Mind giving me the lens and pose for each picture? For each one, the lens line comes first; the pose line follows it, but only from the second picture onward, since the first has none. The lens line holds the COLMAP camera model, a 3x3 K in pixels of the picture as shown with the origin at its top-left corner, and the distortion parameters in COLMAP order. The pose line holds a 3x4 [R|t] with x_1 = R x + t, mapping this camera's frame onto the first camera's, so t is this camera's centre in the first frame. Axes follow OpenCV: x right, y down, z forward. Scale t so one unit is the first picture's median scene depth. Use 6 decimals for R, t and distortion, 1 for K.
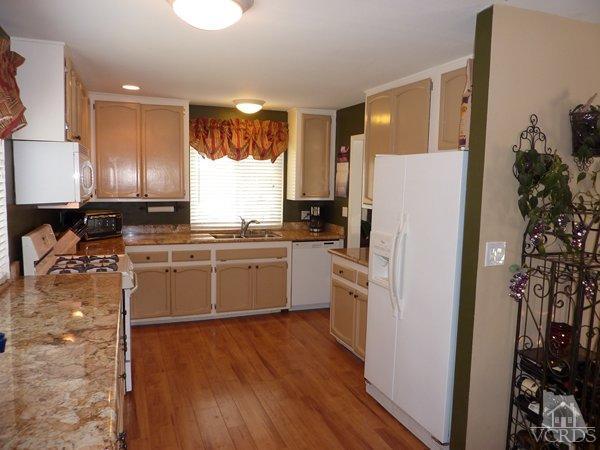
lens RADIAL K [[454.7, 0, 303.0], [0, 454.7, 227.1], [0, 0, 1]] dist [-0.001604, -0.006491]
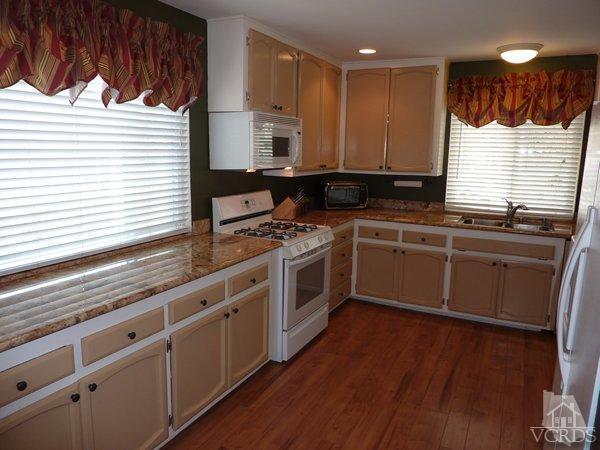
lens RADIAL K [[454.7, 0, 300.5], [0, 454.7, 222.9], [0, 0, 1]] dist [-0.001604, -0.006491]
pose [[0.676091, 0.115571, -0.727698, 0.216405], [-0.084848, 0.993264, 0.078917, -0.014856], [0.731917, 0.008389, 0.681342, 0.221198]]
